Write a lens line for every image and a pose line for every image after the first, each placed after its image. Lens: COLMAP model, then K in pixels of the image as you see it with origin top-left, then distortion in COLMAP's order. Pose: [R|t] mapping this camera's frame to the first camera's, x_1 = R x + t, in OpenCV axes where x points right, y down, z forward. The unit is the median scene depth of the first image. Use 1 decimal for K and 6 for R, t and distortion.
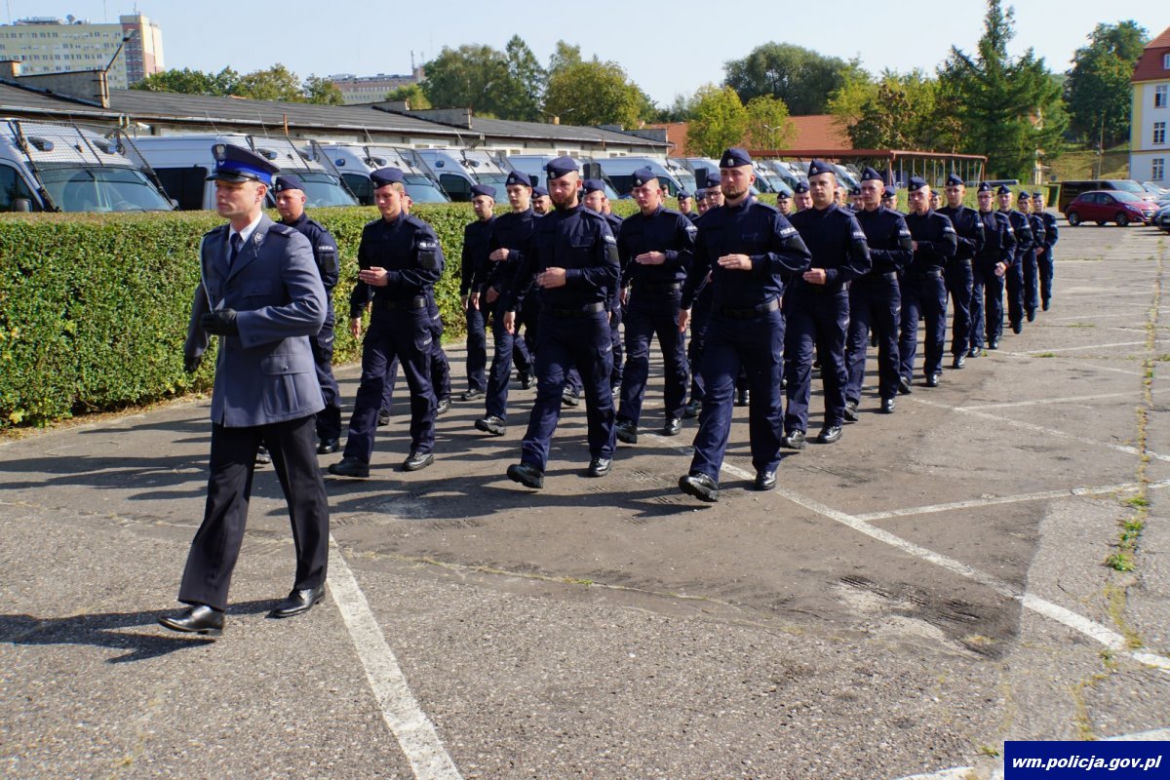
lens RADIAL K [[1258.1, 0, 584.1], [0, 1258.1, 389.7], [0, 0, 1]] dist [0.040704, 0.000000]
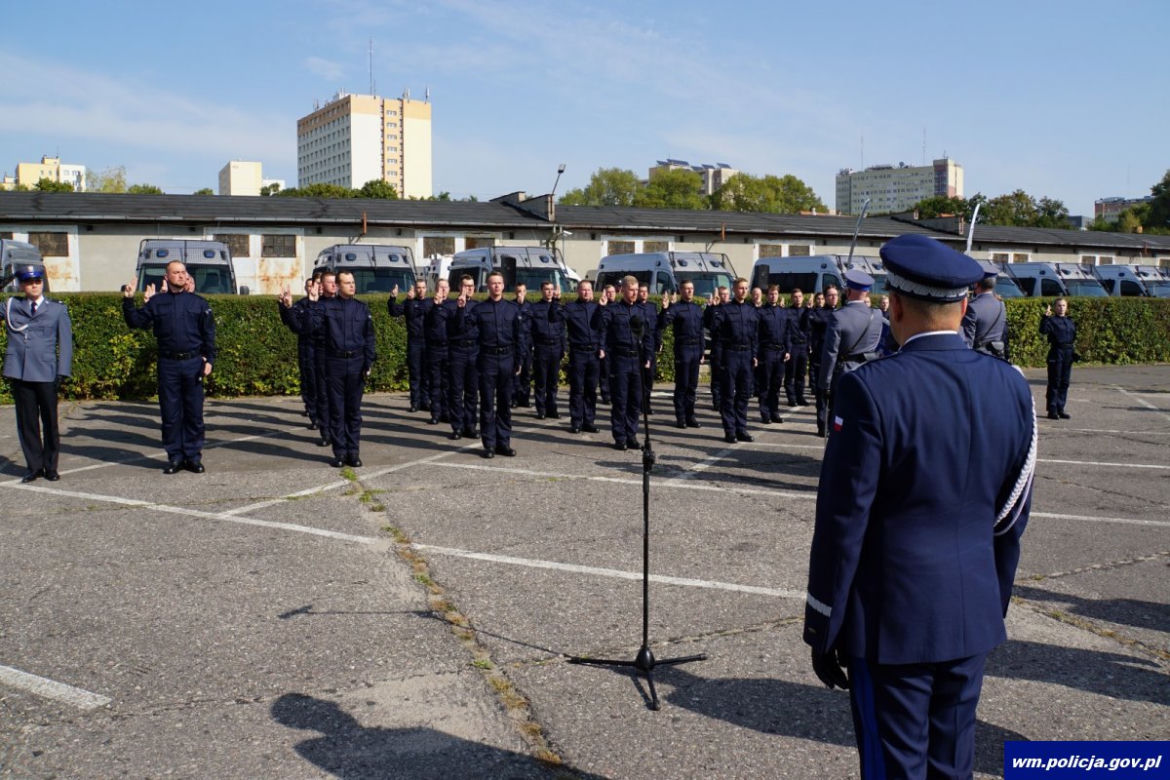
lens RADIAL K [[939.7, 0, 580.7], [0, 939.7, 394.8], [0, 0, 1]] dist [-0.139949, 0.077797]
pose [[0.743042, 0.098729, -0.661922, 0.128425], [-0.123740, 0.992273, 0.009097, -0.017935], [0.657706, 0.075147, 0.749517, 0.102613]]
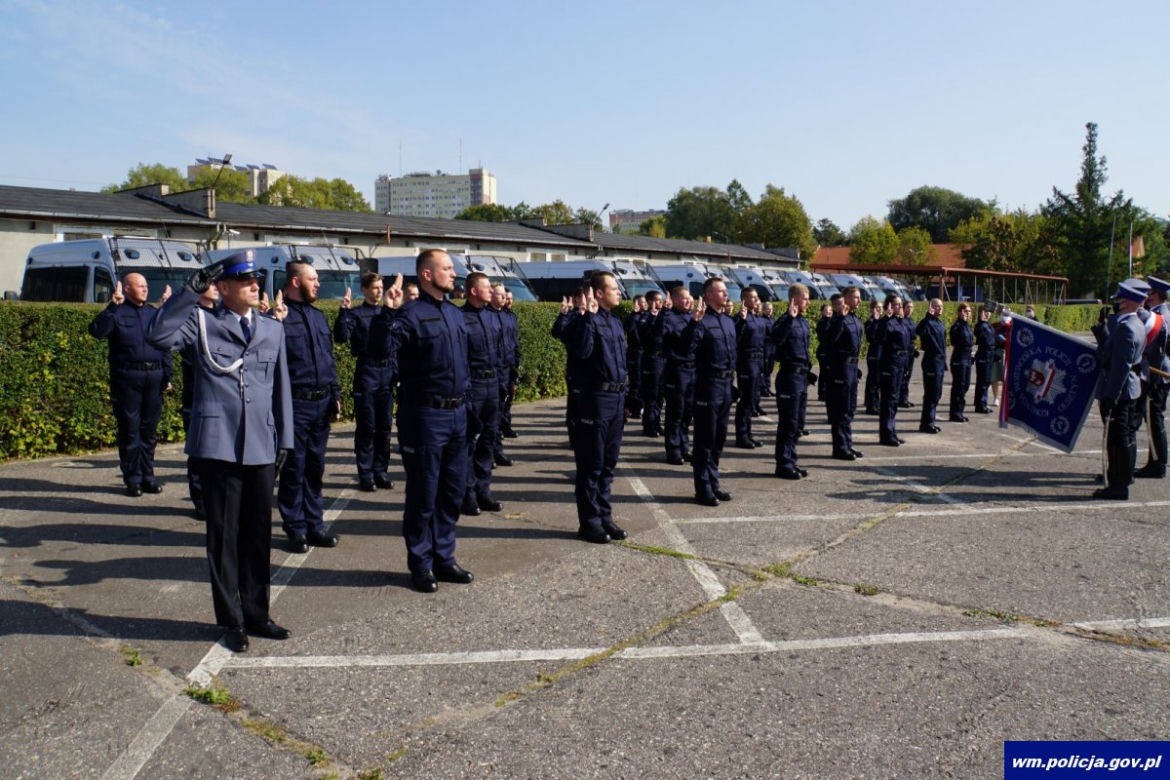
lens RADIAL K [[939.7, 0, 587.6], [0, 939.7, 371.5], [0, 0, 1]] dist [-0.139949, 0.077797]
pose [[0.972487, 0.045539, -0.228463, 0.067925], [-0.062529, 0.995746, -0.067683, -0.014886], [0.224409, 0.080106, 0.971197, 0.091203]]
